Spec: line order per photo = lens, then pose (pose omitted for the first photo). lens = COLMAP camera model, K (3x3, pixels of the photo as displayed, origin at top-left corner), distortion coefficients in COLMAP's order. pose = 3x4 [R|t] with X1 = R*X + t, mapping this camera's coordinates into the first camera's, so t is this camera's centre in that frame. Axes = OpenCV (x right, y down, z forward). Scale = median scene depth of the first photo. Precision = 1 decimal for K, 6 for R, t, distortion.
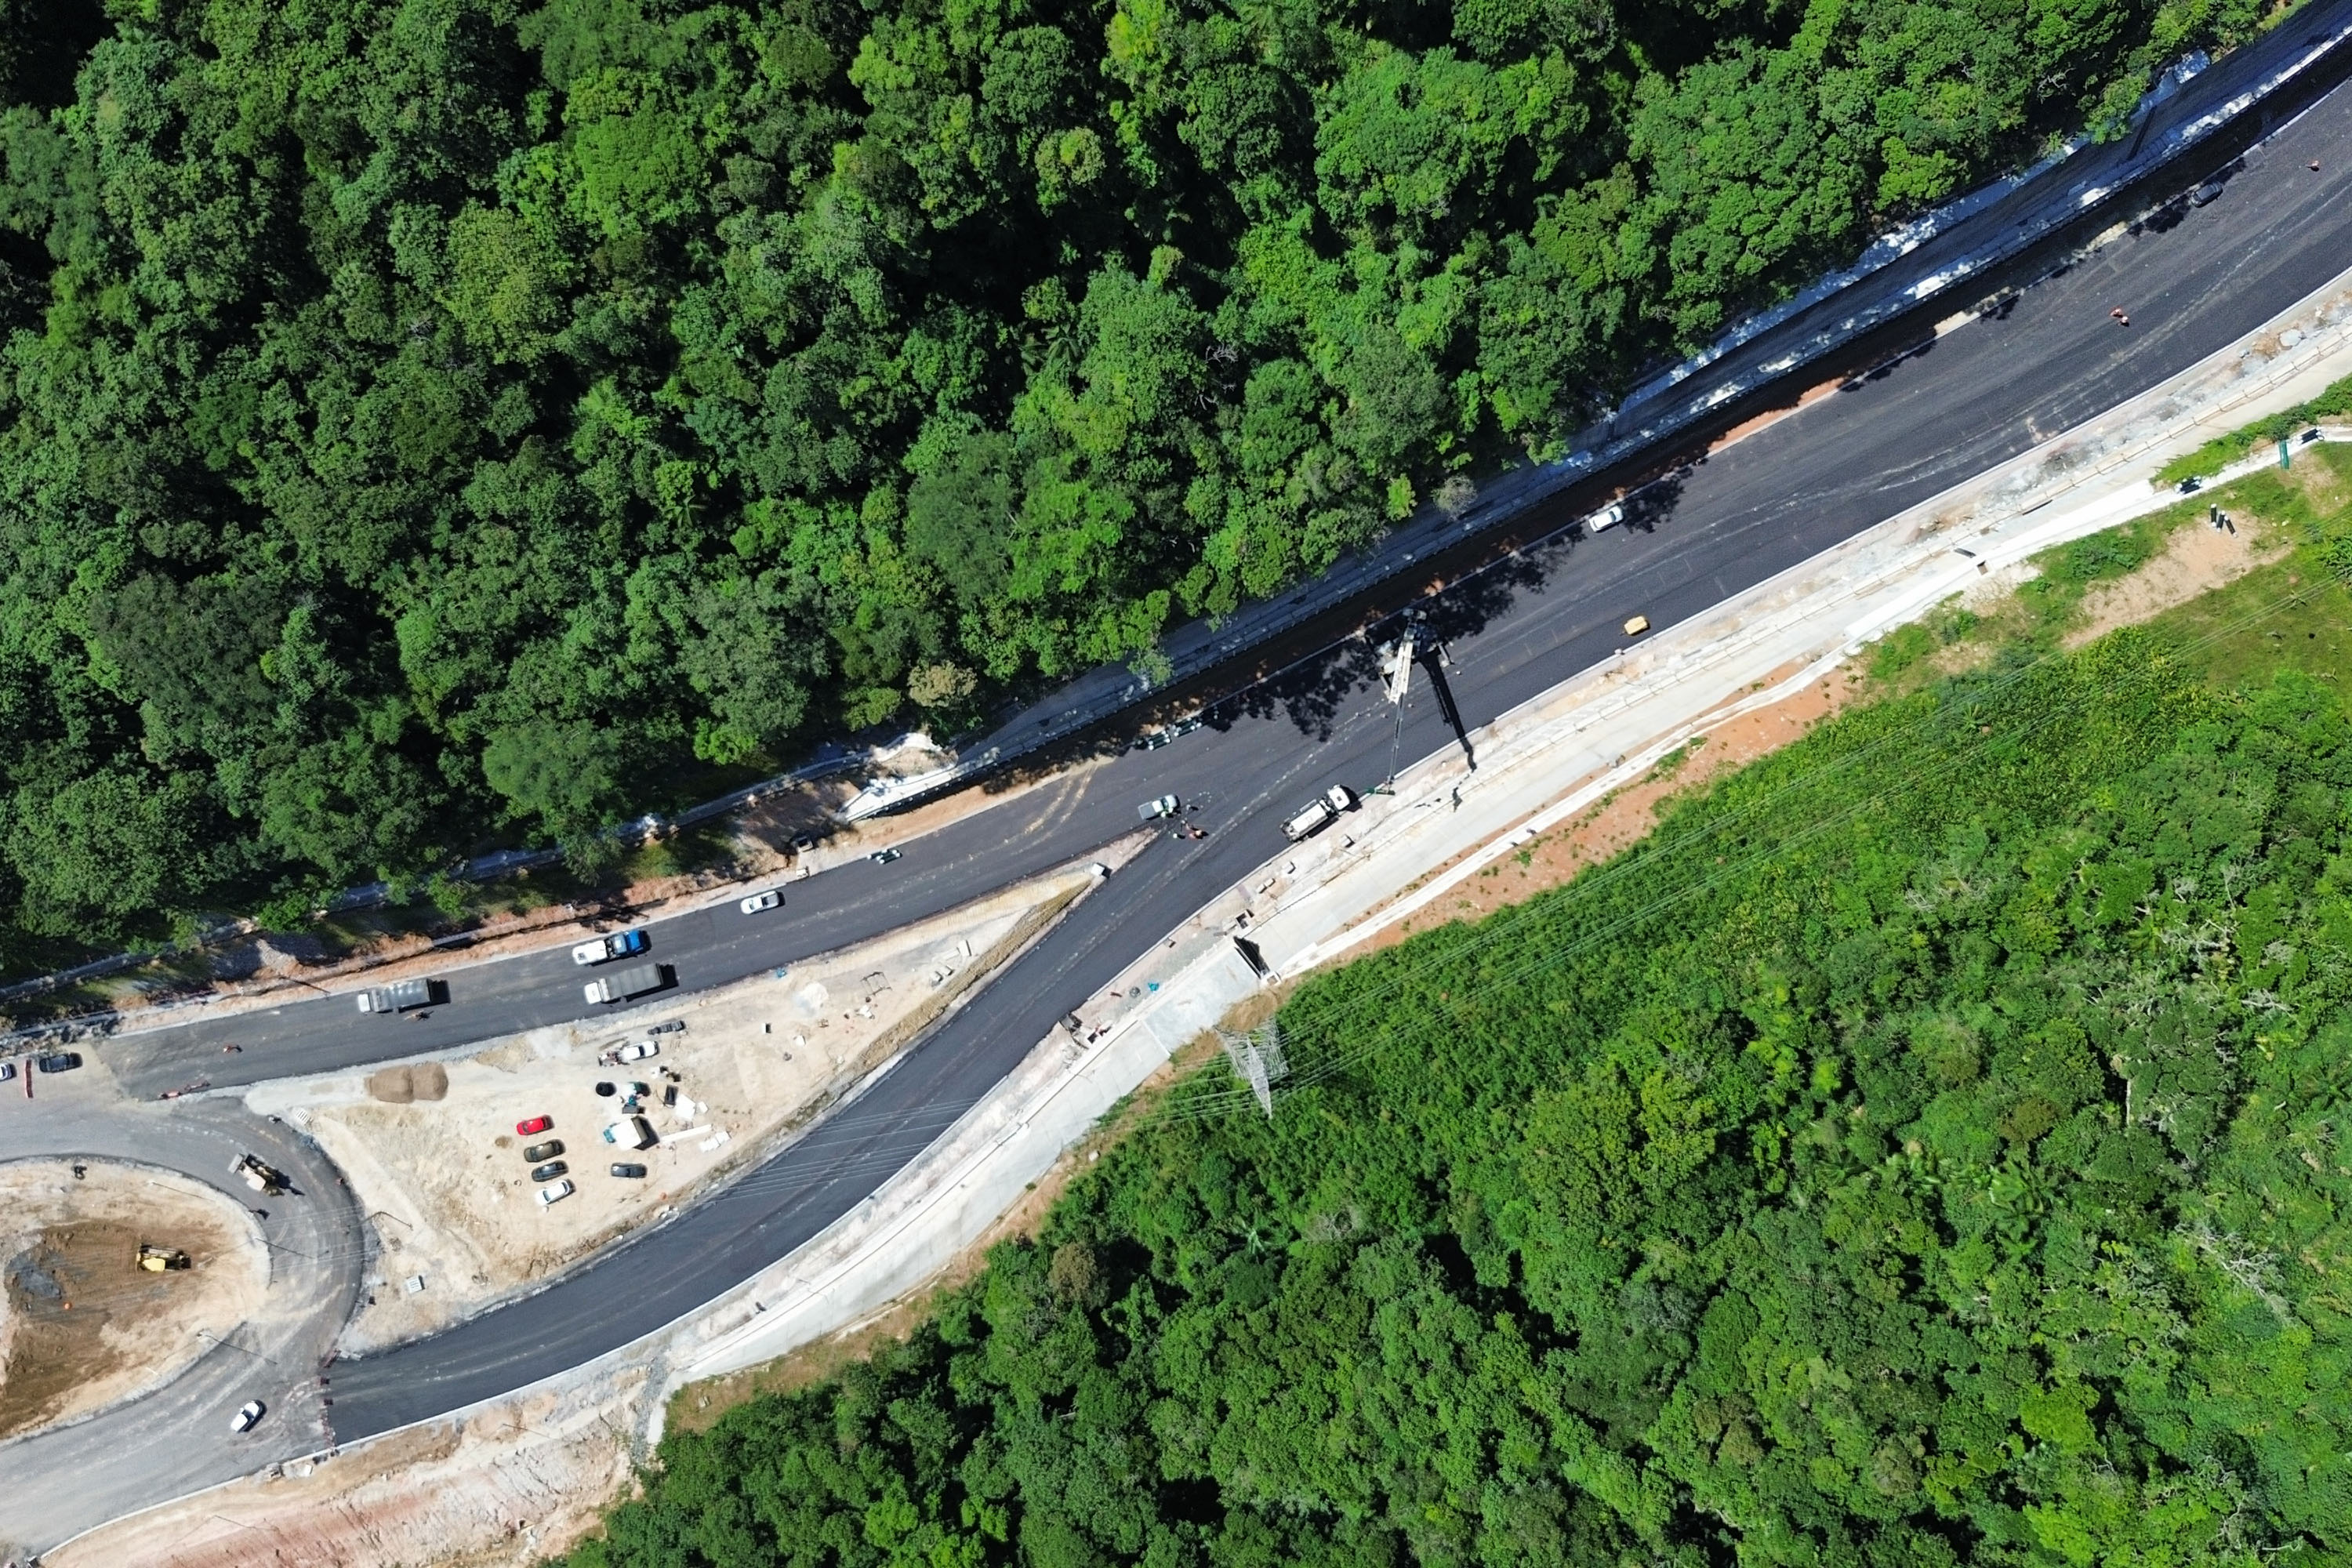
lens RADIAL K [[1997.9, 0, 1168.1], [0, 1997.9, 787.2], [0, 0, 1]] dist [0.069526, -0.085103]
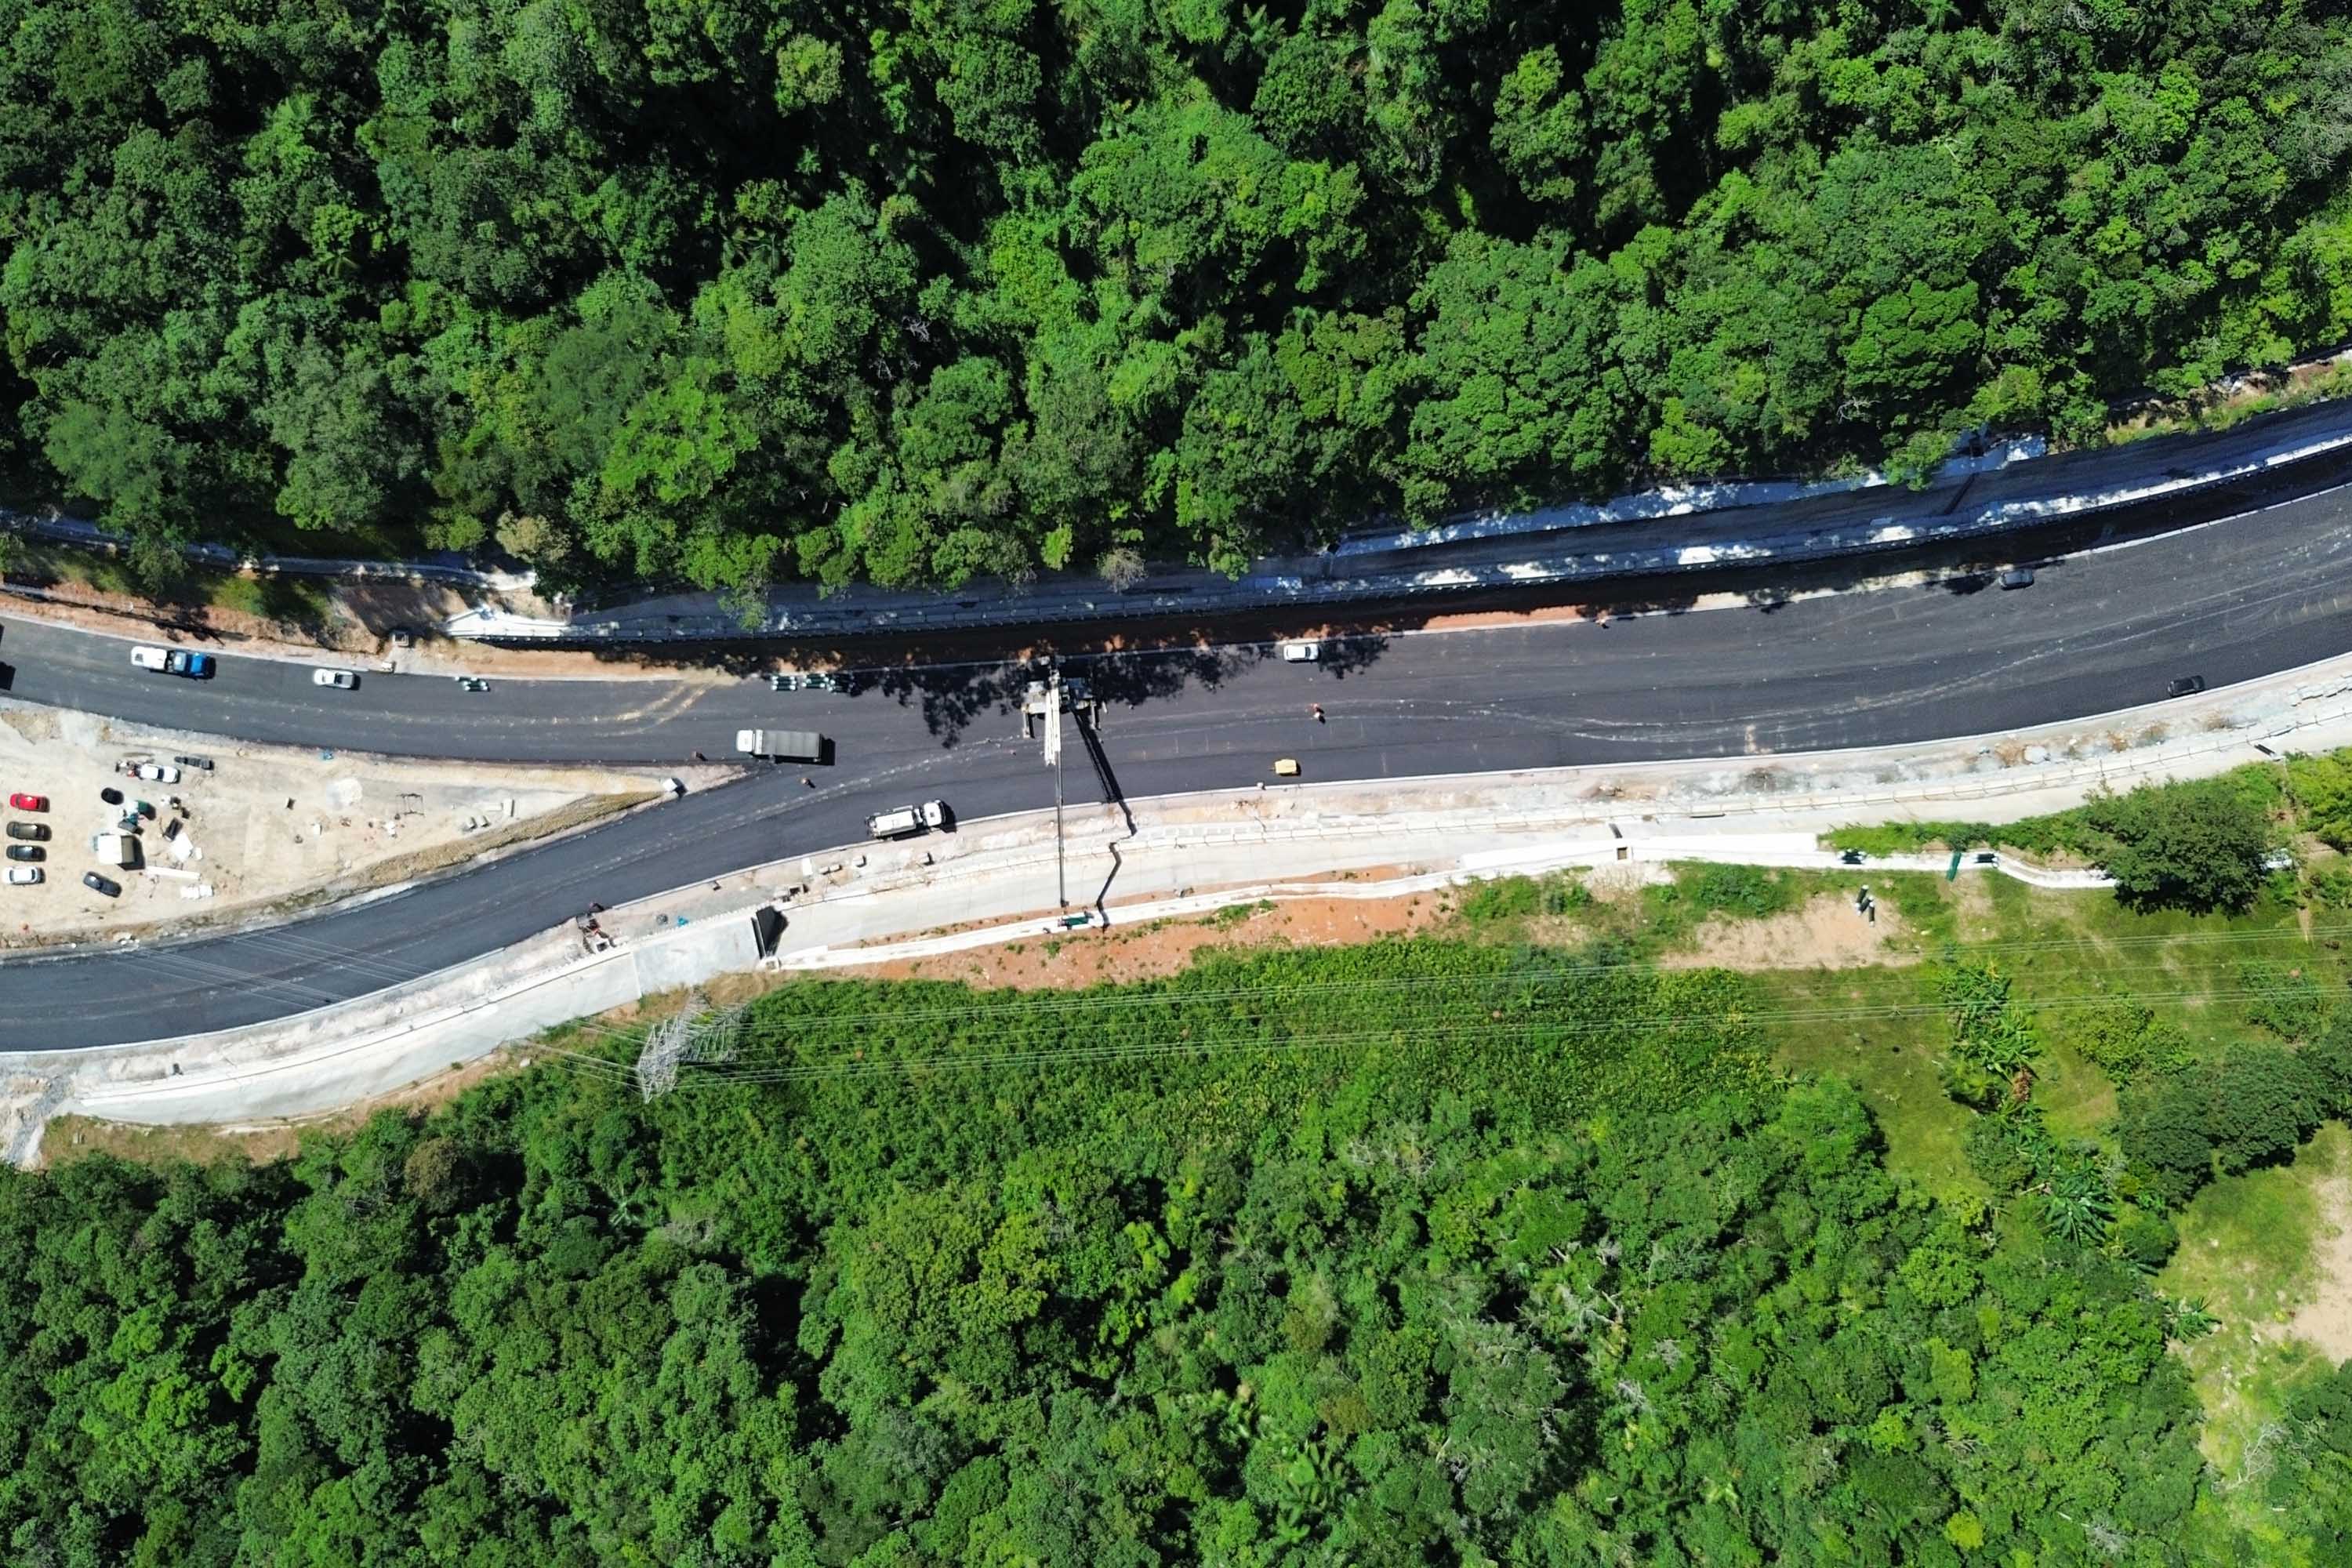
lens RADIAL K [[1997.9, 0, 1168.1], [0, 1997.9, 787.2], [0, 0, 1]] dist [0.069526, -0.085103]
pose [[0.922049, 0.387034, 0.005575, 0.194899], [-0.386998, 0.921485, 0.033135, -0.088283], [0.007687, -0.032710, 0.999435, 0.056484]]
